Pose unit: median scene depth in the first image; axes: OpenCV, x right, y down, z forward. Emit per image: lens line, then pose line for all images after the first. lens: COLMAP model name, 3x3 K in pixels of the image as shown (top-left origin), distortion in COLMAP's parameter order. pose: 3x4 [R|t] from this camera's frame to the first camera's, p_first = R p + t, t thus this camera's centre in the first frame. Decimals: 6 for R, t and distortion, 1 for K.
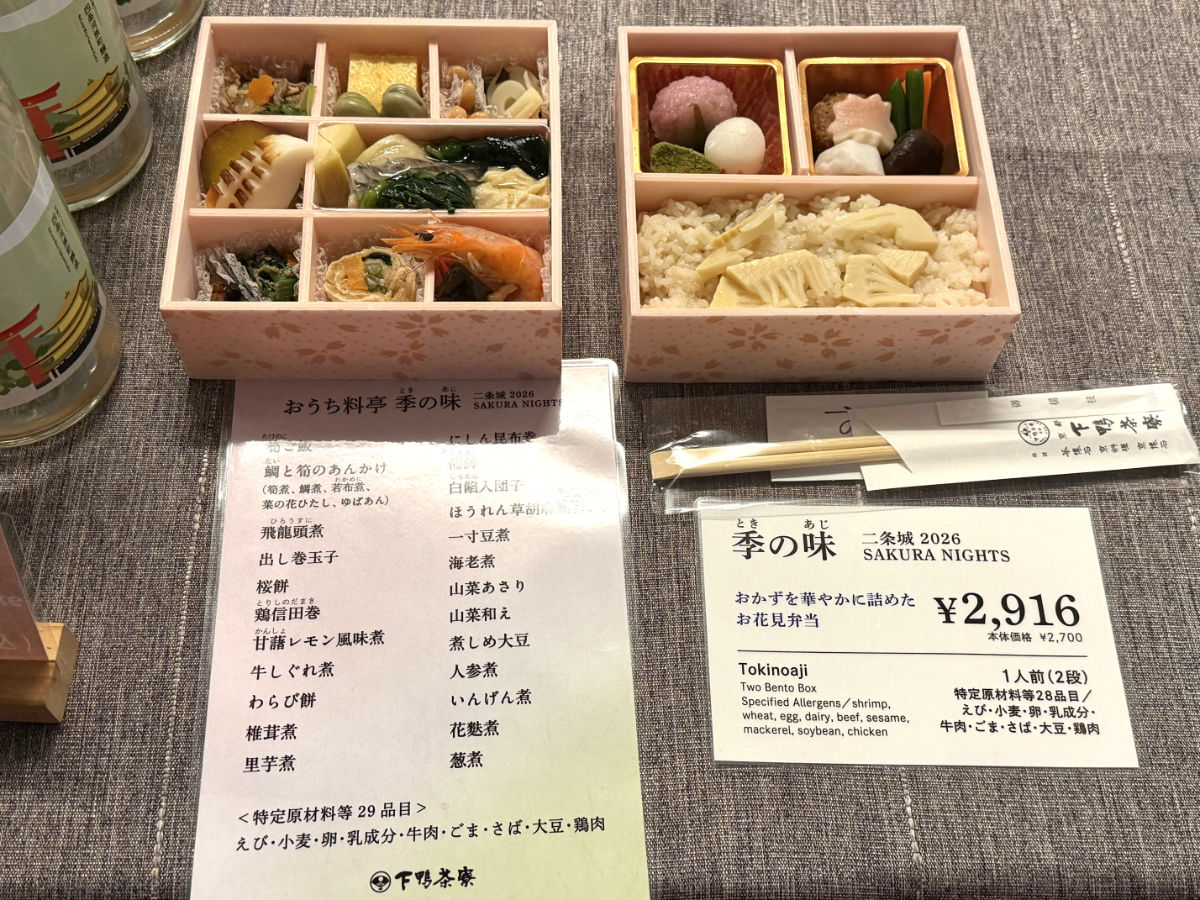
lens RADIAL K [[1406.7, 0, 600.1], [0, 1406.7, 449.8], [0, 0, 1]] dist [0.025320, 0.000000]
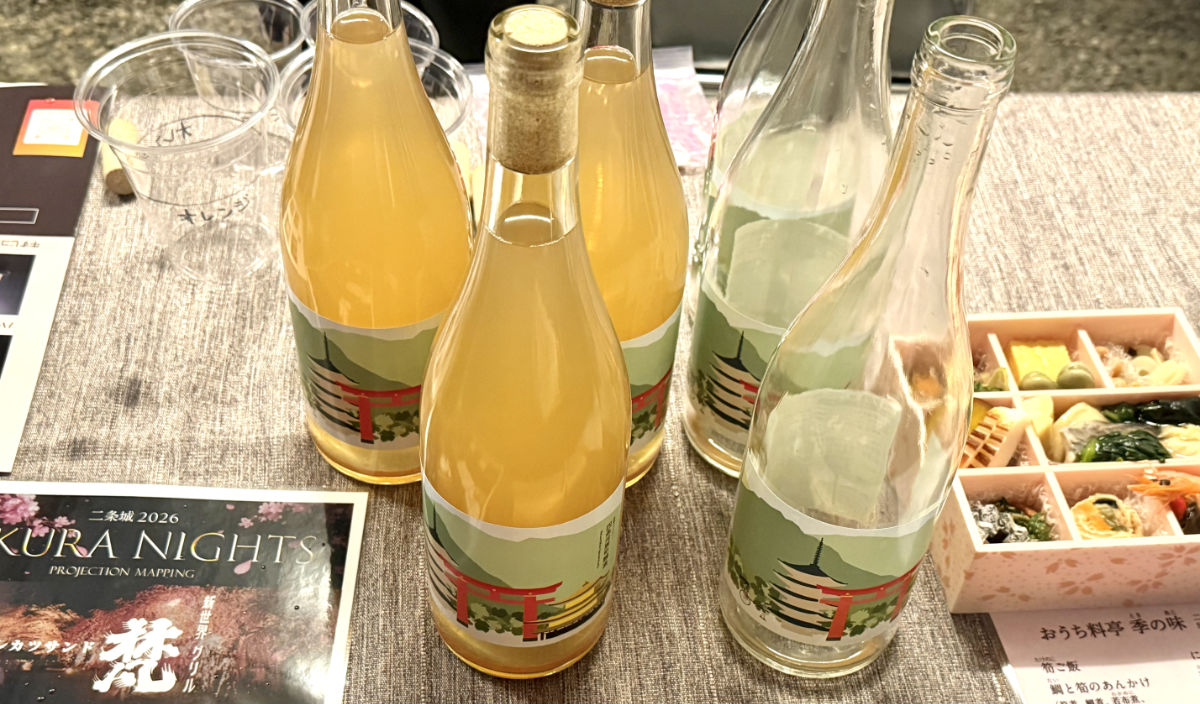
lens RADIAL K [[1353.4, 0, 599.9], [0, 1353.4, 352.4], [0, 0, 1]] dist [-0.010847, 0.000000]
pose [[0.998297, -0.051072, -0.028194, -0.546562], [0.041635, 0.962269, -0.268896, 0.030978], [0.040863, 0.267264, 0.962757, -0.153881]]
